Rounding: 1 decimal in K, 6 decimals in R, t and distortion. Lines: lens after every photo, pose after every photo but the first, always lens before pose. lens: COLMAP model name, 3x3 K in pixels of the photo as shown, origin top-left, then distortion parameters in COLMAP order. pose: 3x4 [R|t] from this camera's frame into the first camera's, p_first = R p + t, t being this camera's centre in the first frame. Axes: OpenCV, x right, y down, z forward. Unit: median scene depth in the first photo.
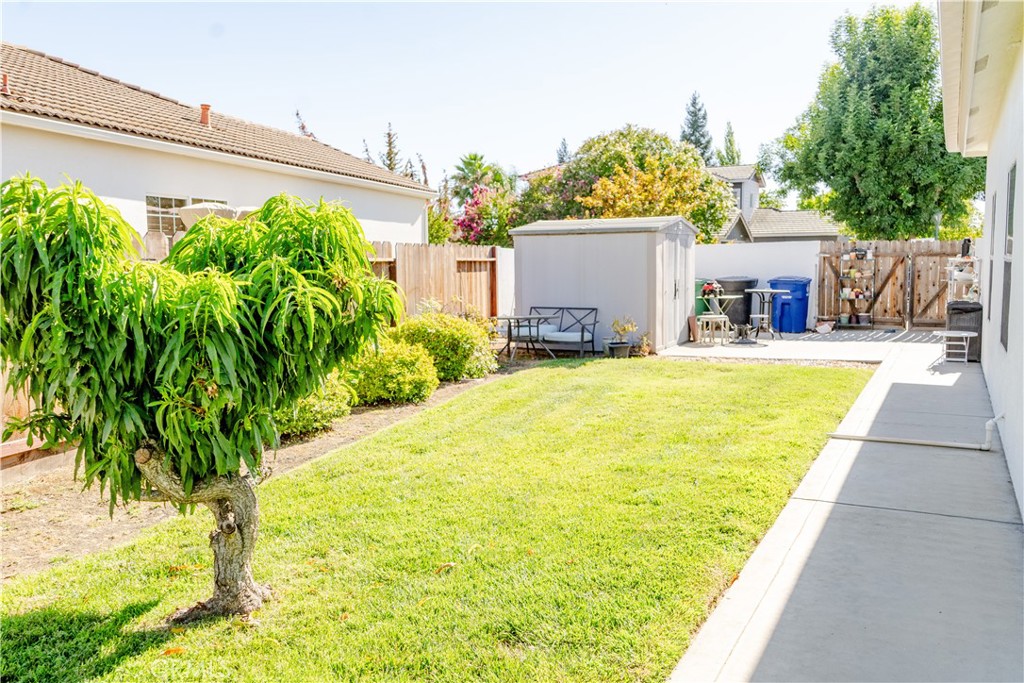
lens RADIAL K [[816.9, 0, 509.8], [0, 816.9, 342.1], [0, 0, 1]] dist [-0.007683, -0.008646]
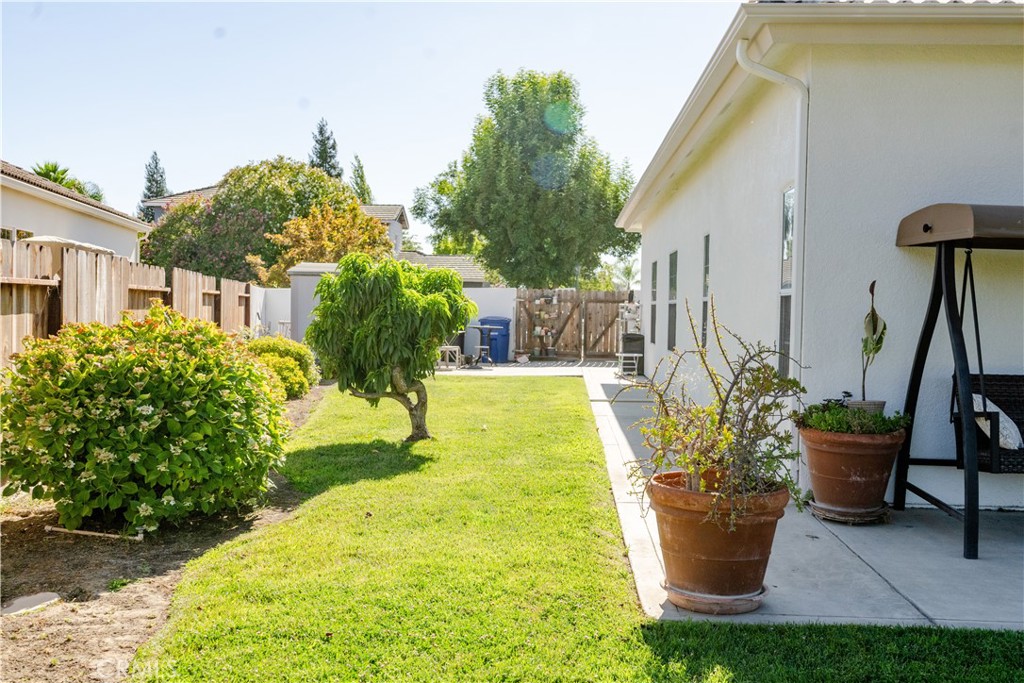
lens RADIAL K [[1028.7, 0, 513.1], [0, 1028.7, 342.4], [0, 0, 1]] dist [0.058965, 0.000000]
pose [[0.900903, 0.008190, 0.433944, -0.148116], [0.019773, 0.998009, -0.059885, 0.024925], [-0.433571, 0.062531, 0.898947, -0.190823]]
